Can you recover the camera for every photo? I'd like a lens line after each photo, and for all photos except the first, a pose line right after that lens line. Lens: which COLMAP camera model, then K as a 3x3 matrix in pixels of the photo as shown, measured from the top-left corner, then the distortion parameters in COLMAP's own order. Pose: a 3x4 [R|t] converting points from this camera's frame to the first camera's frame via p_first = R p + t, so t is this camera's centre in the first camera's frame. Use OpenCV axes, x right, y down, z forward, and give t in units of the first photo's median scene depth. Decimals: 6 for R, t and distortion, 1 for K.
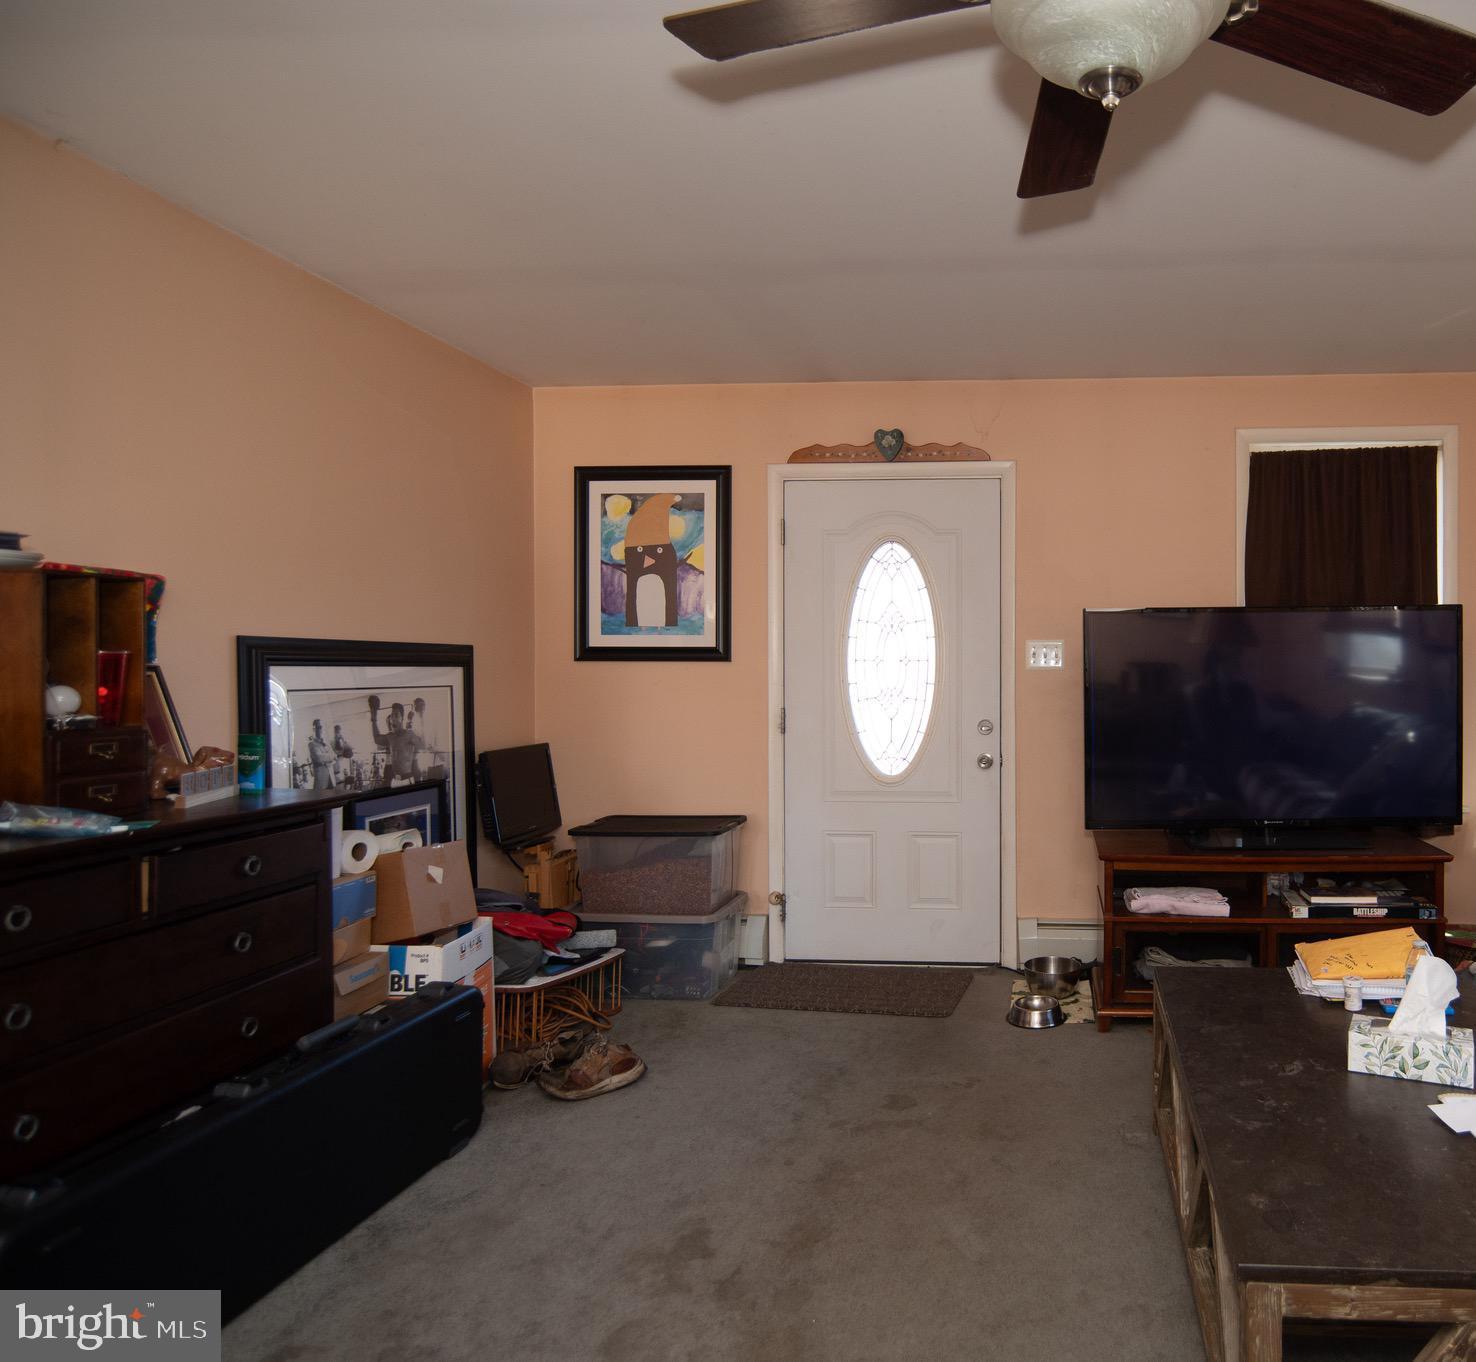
lens RADIAL K [[1070.0, 0, 737.9], [0, 1070.0, 717.6], [0, 0, 1]] dist [-0.002555, 0.005148]
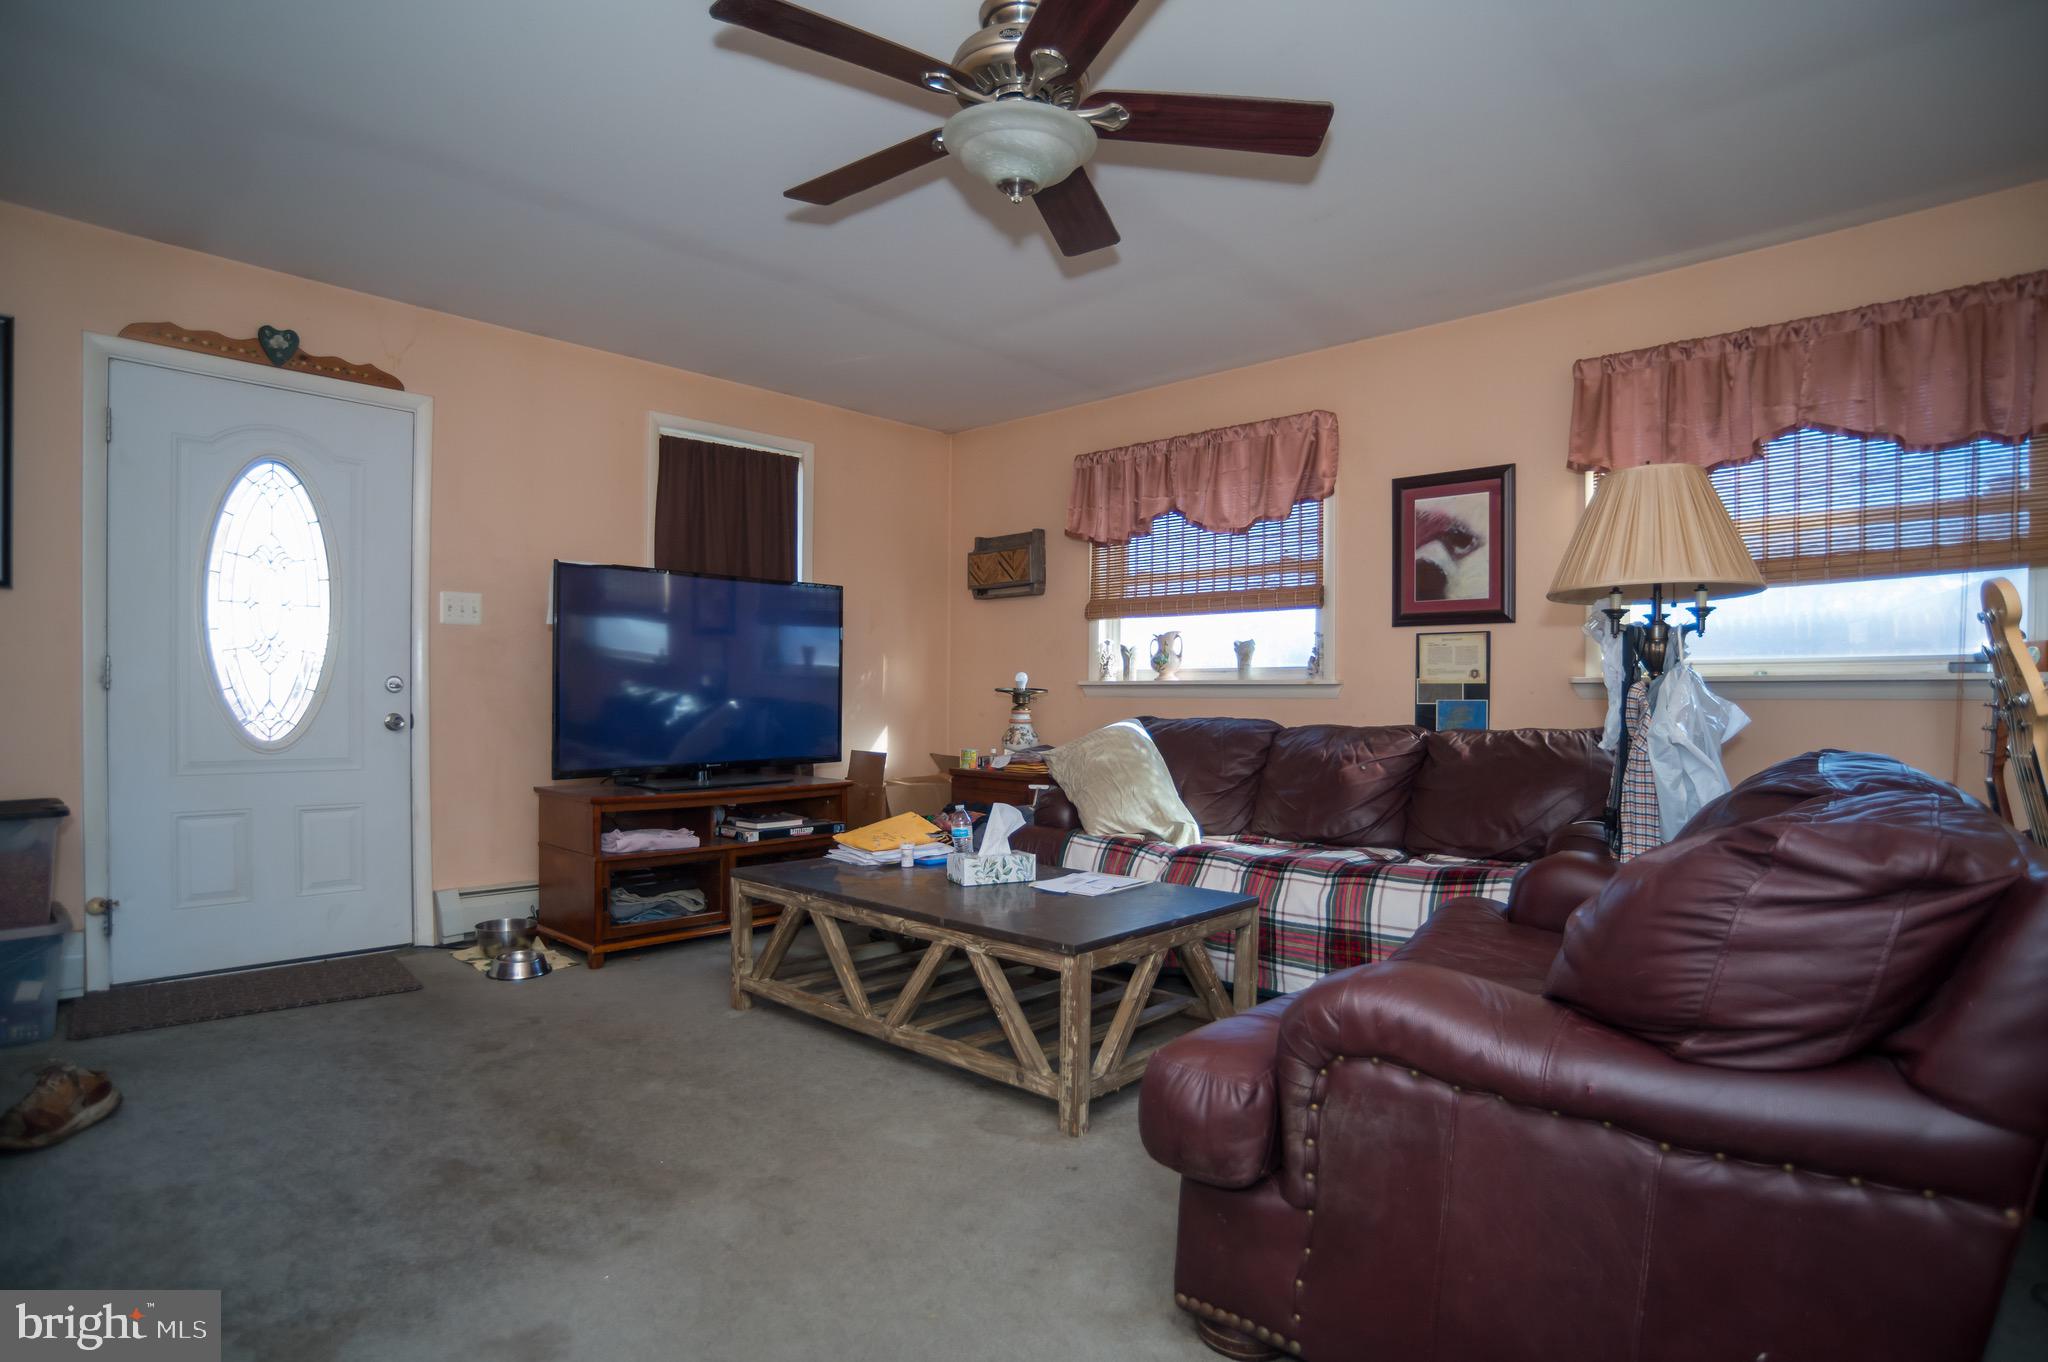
lens RADIAL K [[1088.6, 0, 1024.0], [0, 1088.6, 681.0], [0, 0, 1]] dist [-0.001761, 0.021259]
pose [[0.658875, 0.012288, 0.752152, -0.120762], [-0.002806, 0.999900, -0.013877, 0.018894], [-0.752247, 0.007033, 0.658843, -0.006155]]
